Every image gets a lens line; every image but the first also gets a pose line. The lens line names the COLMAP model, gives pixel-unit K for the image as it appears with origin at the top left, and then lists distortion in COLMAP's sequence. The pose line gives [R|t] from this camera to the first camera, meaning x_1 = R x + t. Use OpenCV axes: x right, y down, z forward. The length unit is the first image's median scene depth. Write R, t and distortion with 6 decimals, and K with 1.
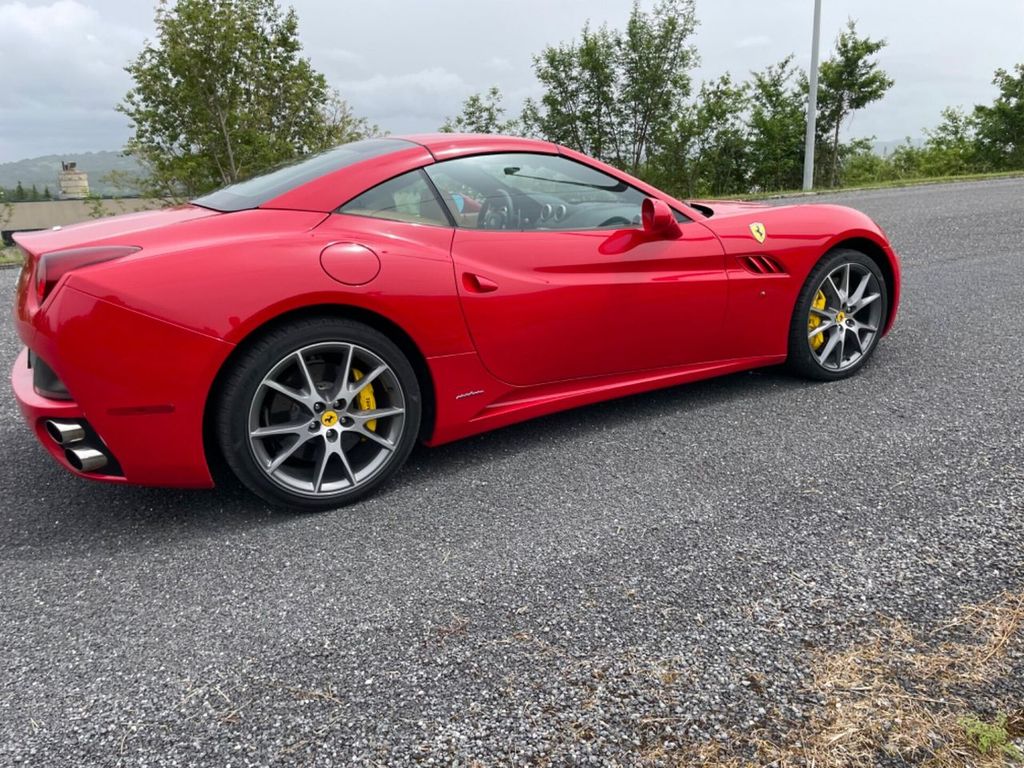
lens RADIAL K [[760.2, 0, 520.0], [0, 760.2, 388.6], [0, 0, 1]] dist [0.086702, -0.116219]
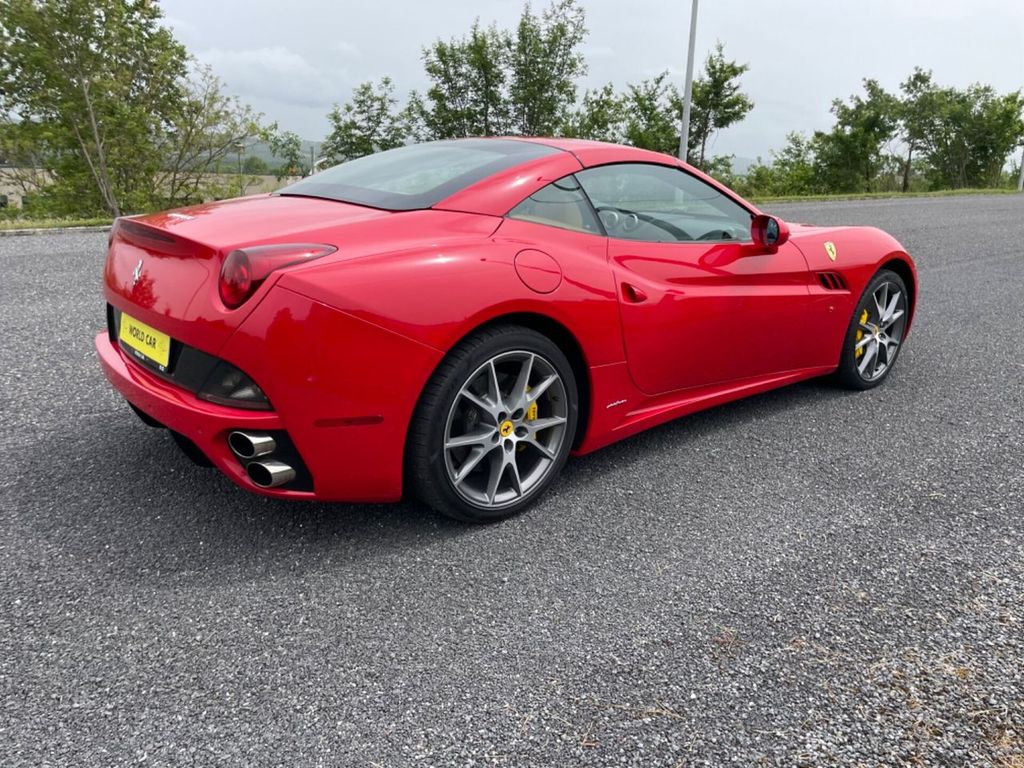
lens RADIAL K [[758.6, 0, 517.4], [0, 758.6, 398.5], [0, 0, 1]] dist [0.090611, -0.119358]
pose [[0.980694, 0.006174, 0.195449, -0.052667], [-0.009410, 0.999834, 0.015633, -0.001804], [-0.195320, -0.017170, 0.980589, 0.005575]]
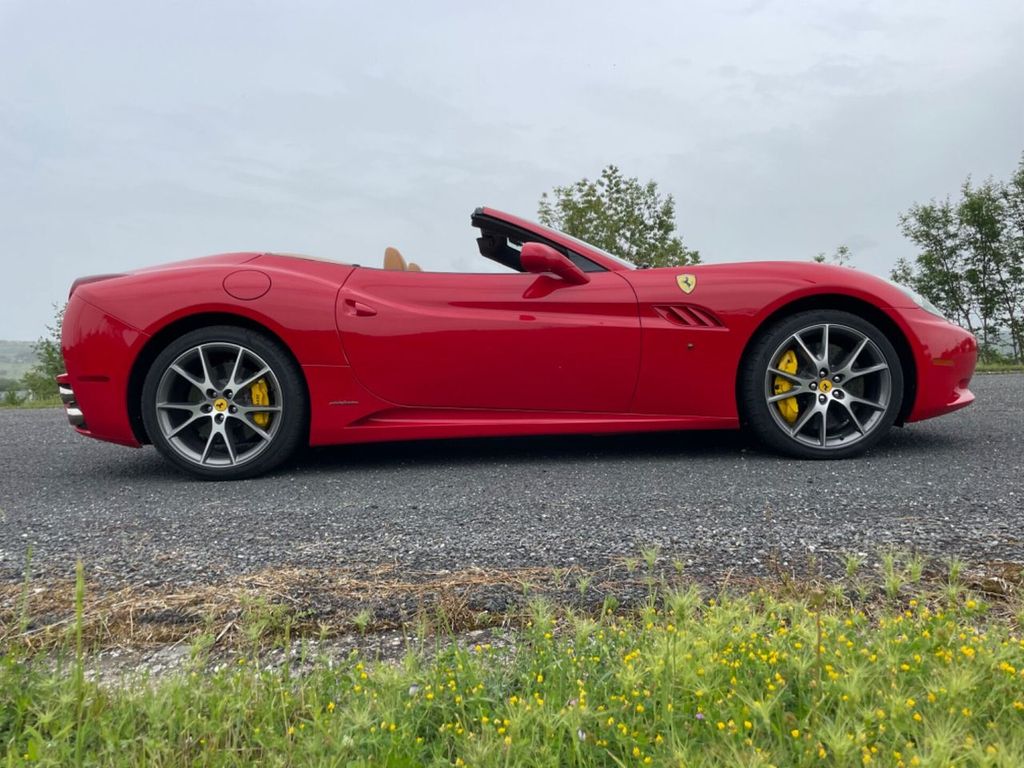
lens RADIAL K [[776.9, 0, 512.0], [0, 776.9, 384.0], [0, 0, 1]] dist [0.051479, -0.097886]
pose [[0.859902, 0.031625, -0.509479, 0.101467], [-0.149998, 0.969670, -0.192977, 0.022535], [0.487924, 0.242362, 0.838565, 0.017998]]
